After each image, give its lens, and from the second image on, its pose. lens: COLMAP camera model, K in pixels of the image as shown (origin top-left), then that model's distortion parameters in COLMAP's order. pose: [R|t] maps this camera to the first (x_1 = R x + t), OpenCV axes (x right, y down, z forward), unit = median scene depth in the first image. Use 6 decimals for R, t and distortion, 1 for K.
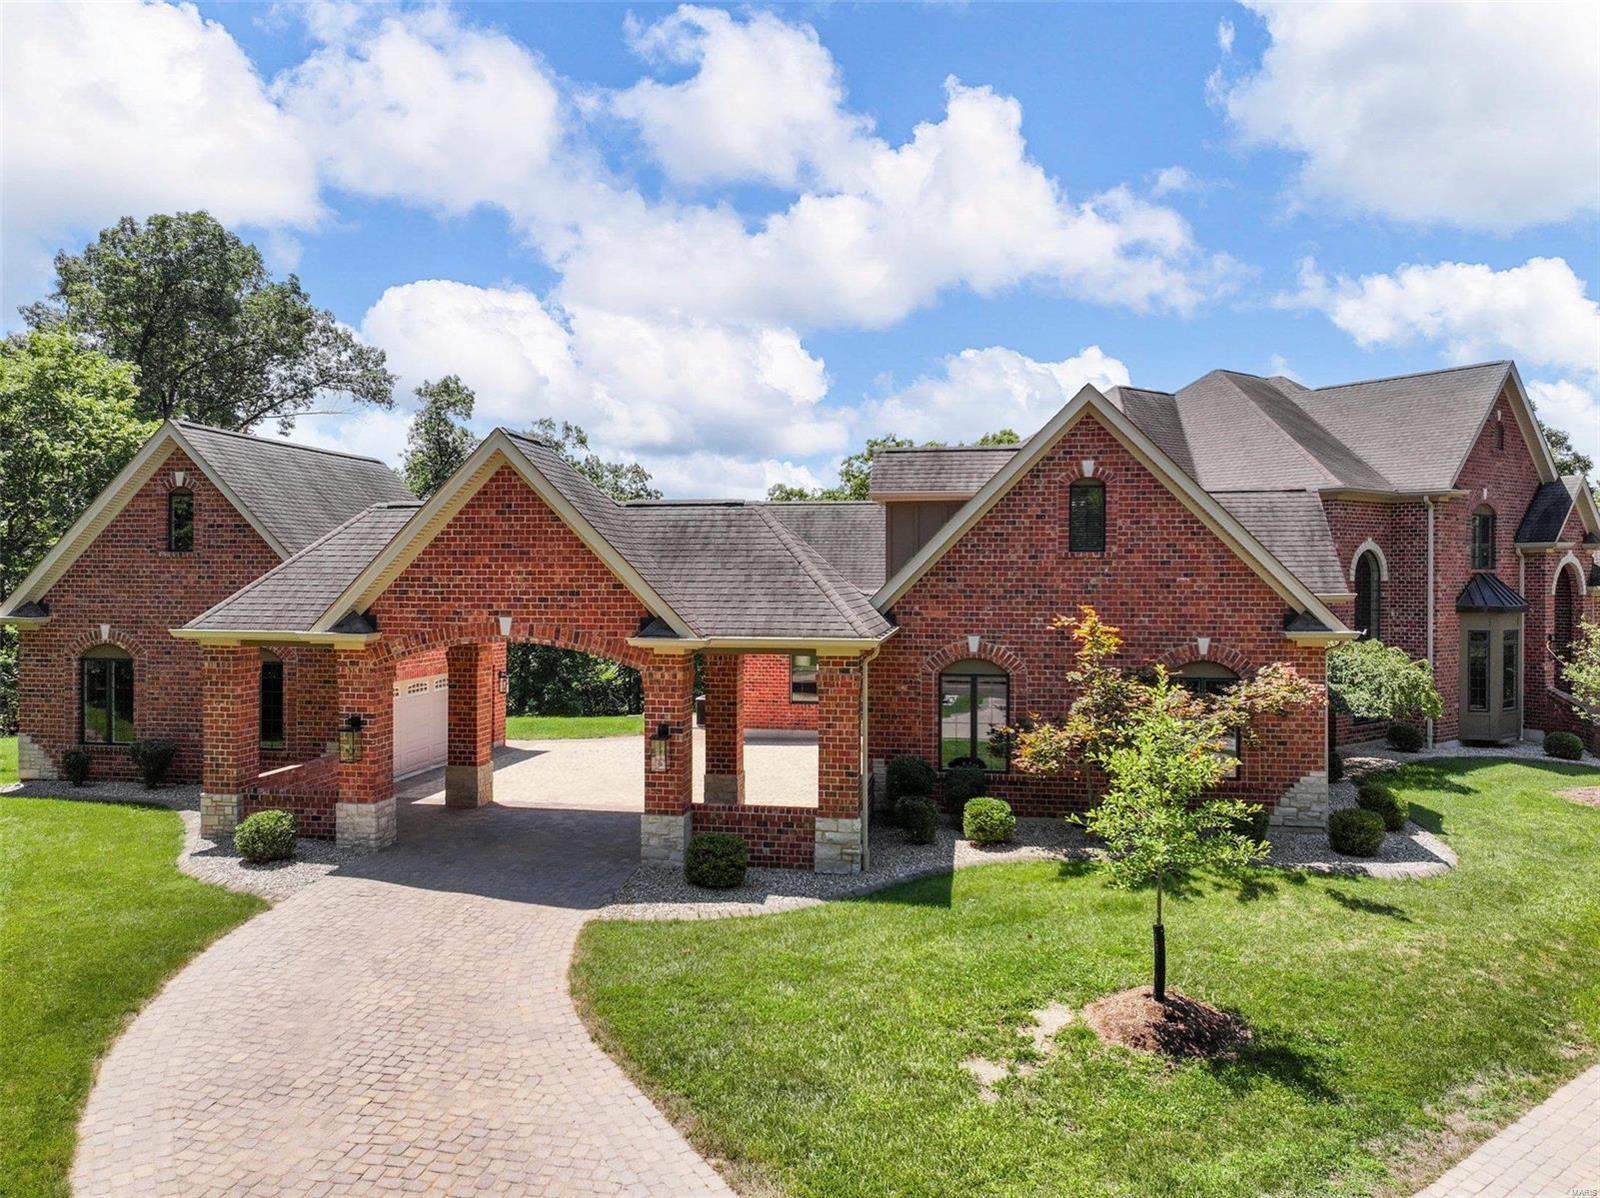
lens RADIAL K [[1130.8, 0, 804.8], [0, 1130.8, 611.2], [0, 0, 1]] dist [0.010520, 0.001420]
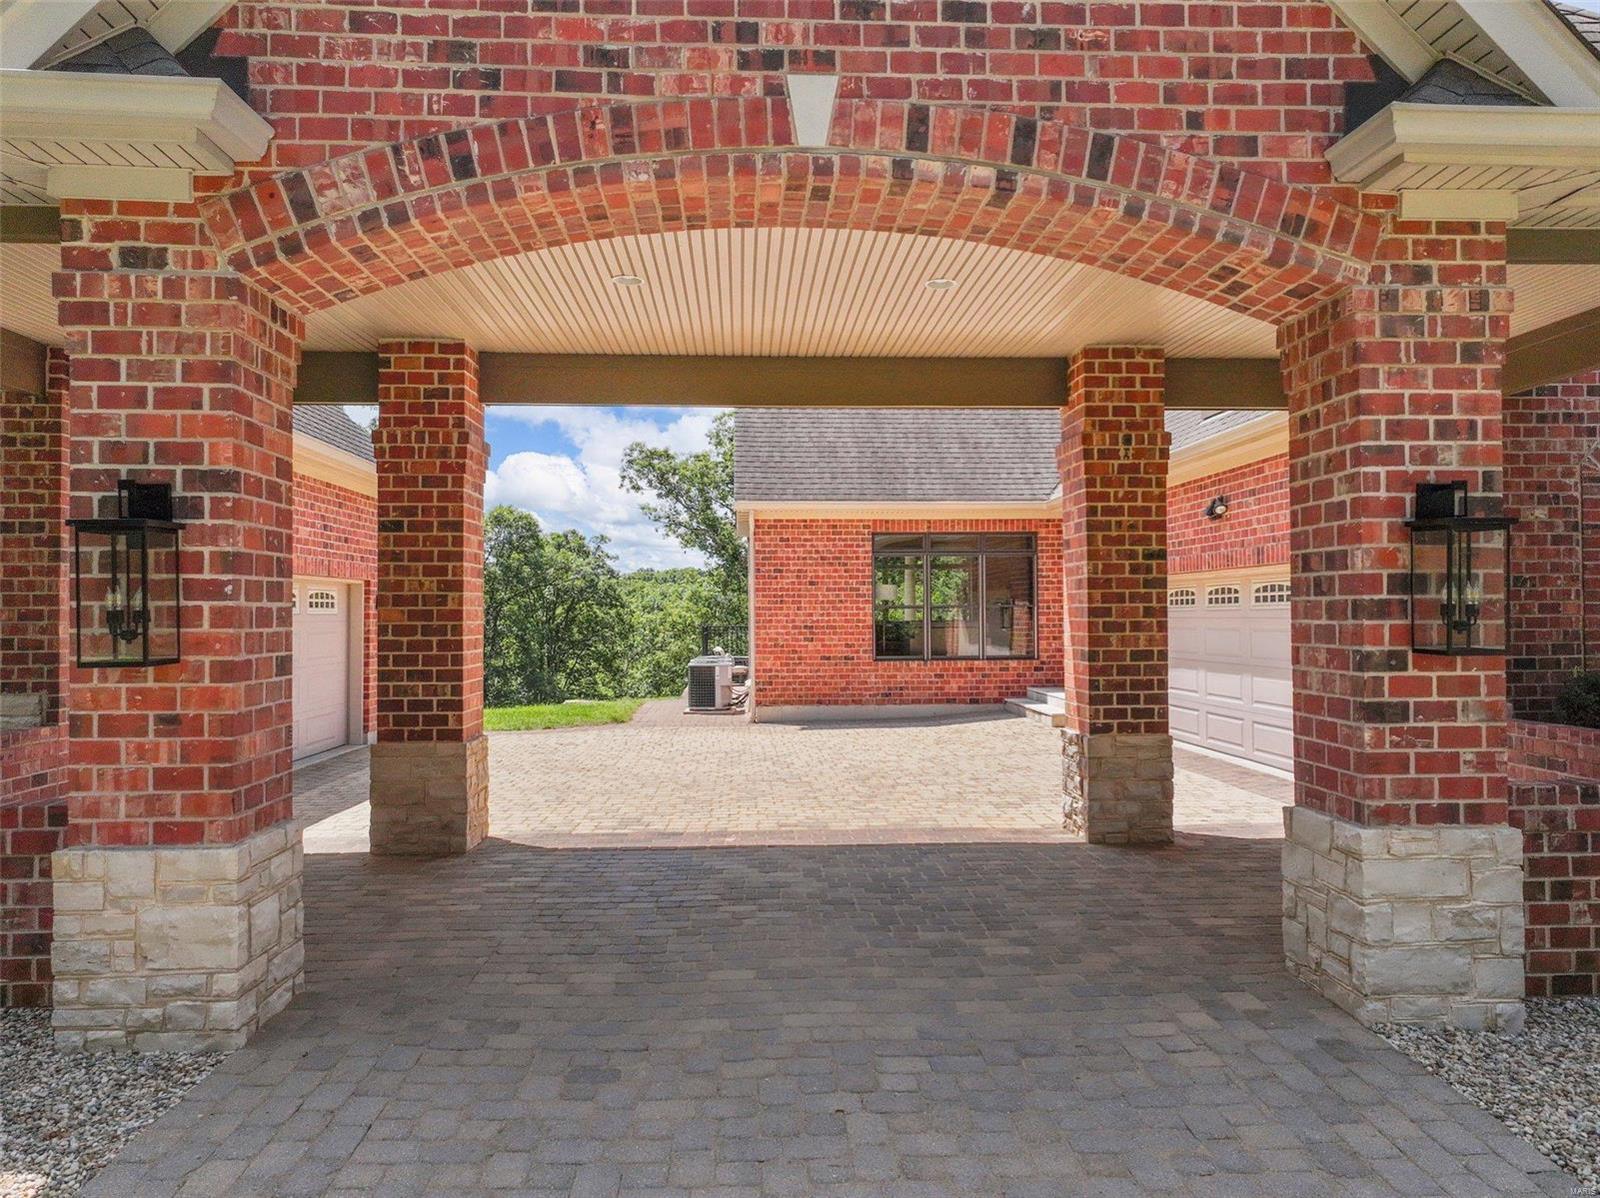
lens RADIAL K [[1130.8, 0, 804.8], [0, 1130.8, 611.2], [0, 0, 1]] dist [0.010520, 0.001420]
pose [[0.974911, -0.007986, 0.222450, -0.318178], [0.016051, 0.999277, -0.034471, 0.132041], [-0.222014, 0.037177, 0.974334, 0.743948]]
